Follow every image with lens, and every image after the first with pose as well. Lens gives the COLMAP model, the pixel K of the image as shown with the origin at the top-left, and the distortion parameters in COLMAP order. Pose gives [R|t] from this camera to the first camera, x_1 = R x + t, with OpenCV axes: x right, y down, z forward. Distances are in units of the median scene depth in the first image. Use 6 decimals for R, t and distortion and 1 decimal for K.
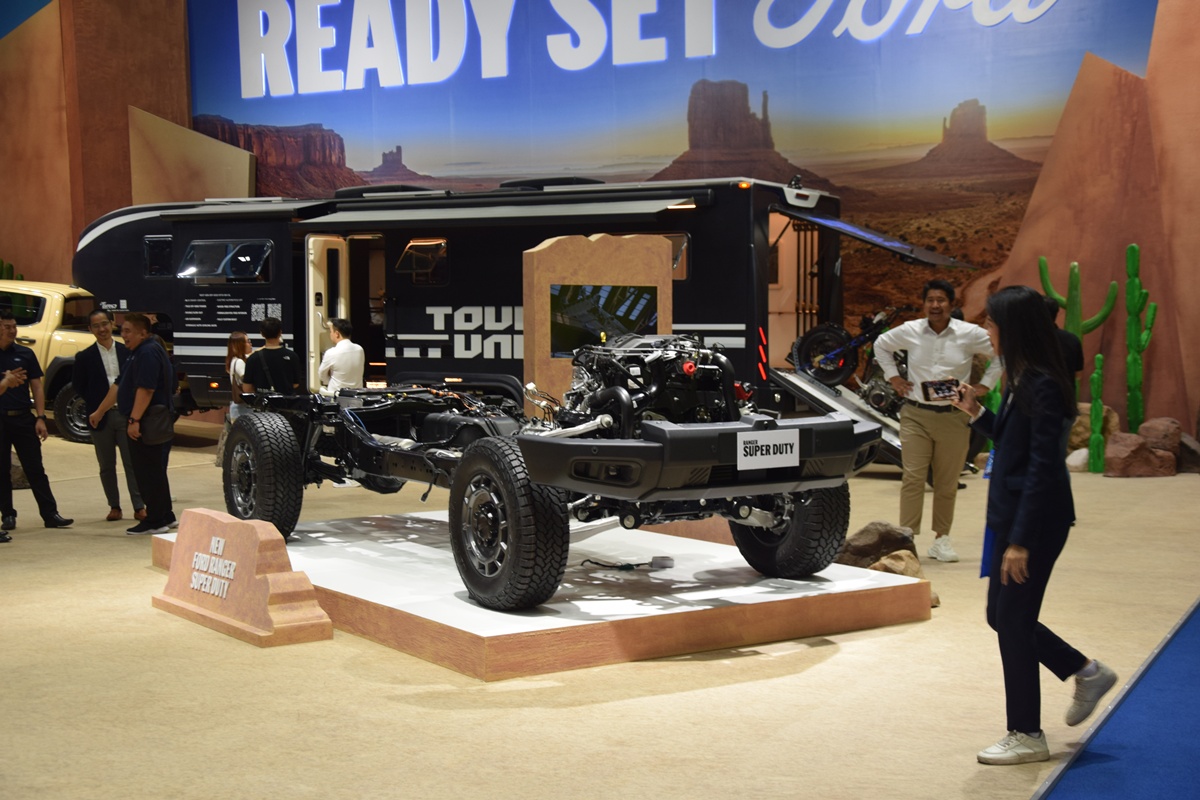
lens RADIAL K [[1708.1, 0, 600.0], [0, 1708.1, 400.0], [0, 0, 1]] dist [0.085317, 0.043233]
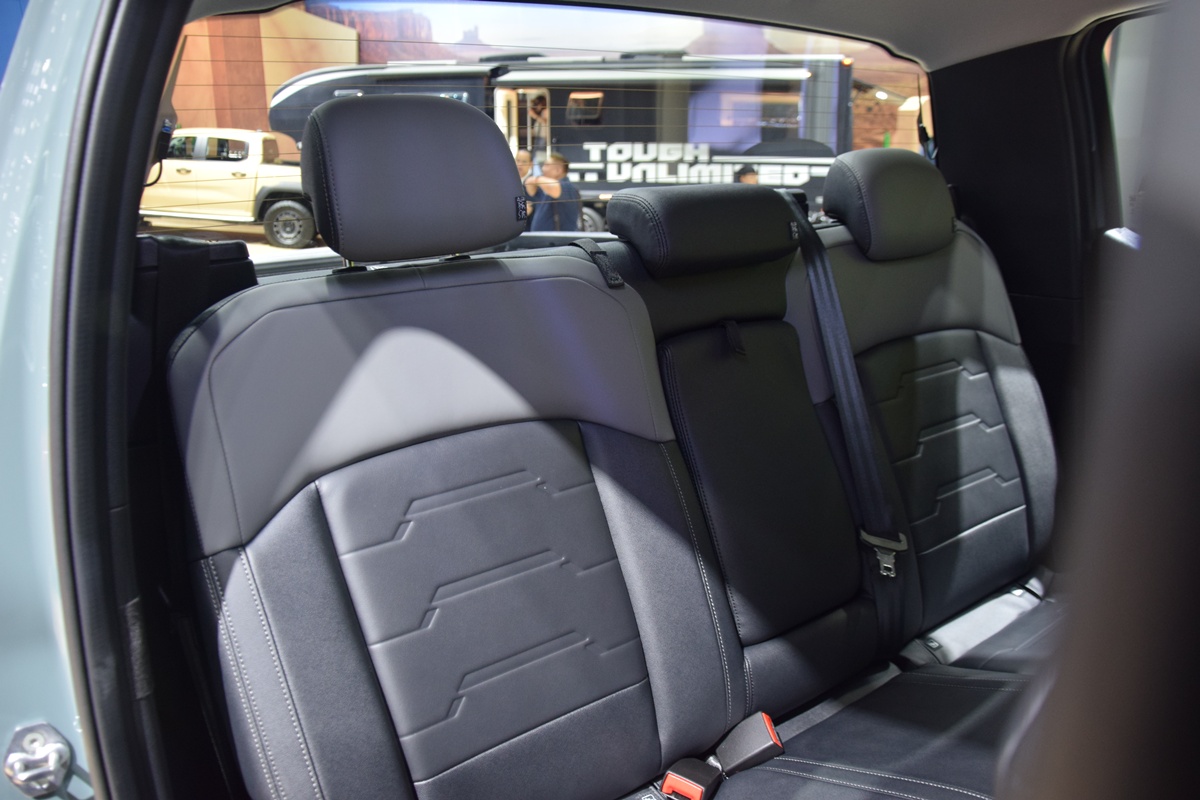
lens RADIAL K [[918.7, 0, 600.0], [0, 918.7, 400.0], [0, 0, 1]] dist [-0.160154, 0.110848]
pose [[0.948248, -0.087370, 0.305275, -0.328856], [0.014945, 0.972615, 0.231939, -0.022638], [-0.317180, -0.215373, 0.923586, 0.271642]]
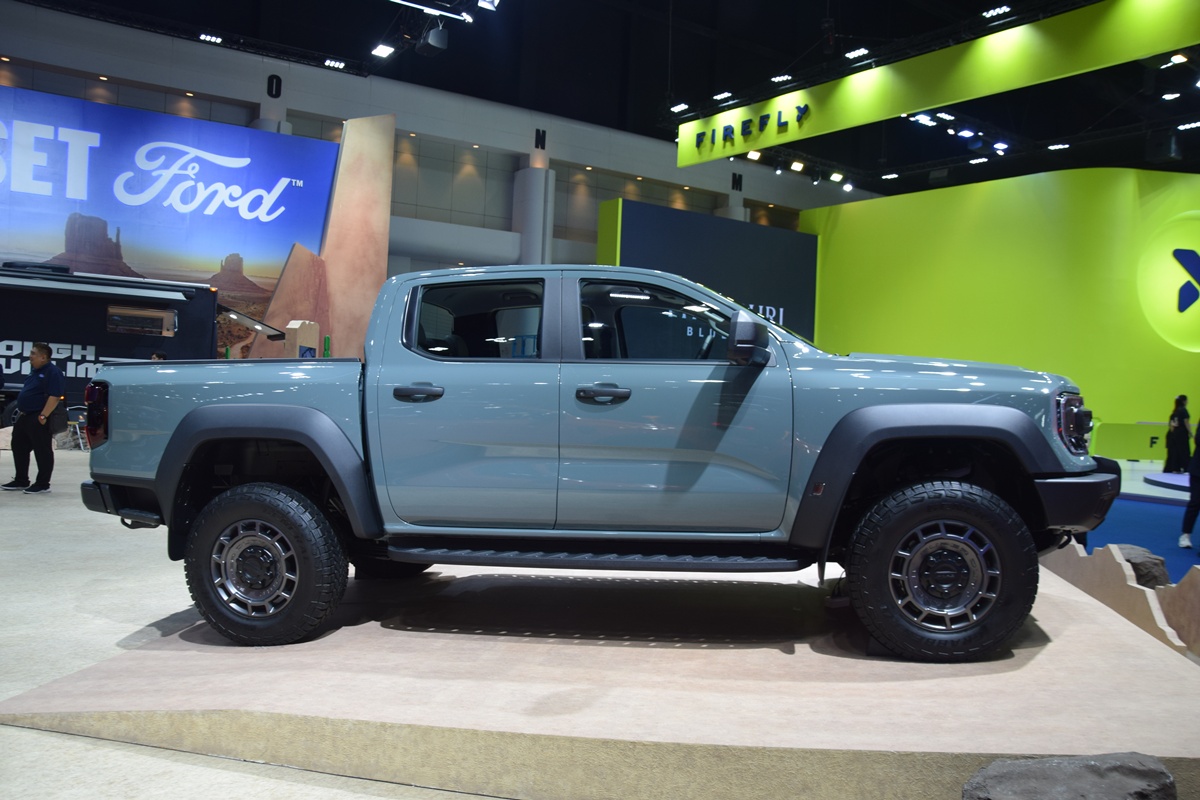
lens RADIAL K [[918.7, 0, 600.0], [0, 918.7, 400.0], [0, 0, 1]] dist [-0.160154, 0.110848]
pose [[0.461617, 0.019582, 0.886863, -0.519687], [-0.019782, 0.999735, -0.011777, -0.001789], [-0.886859, -0.012108, 0.461882, 0.154220]]
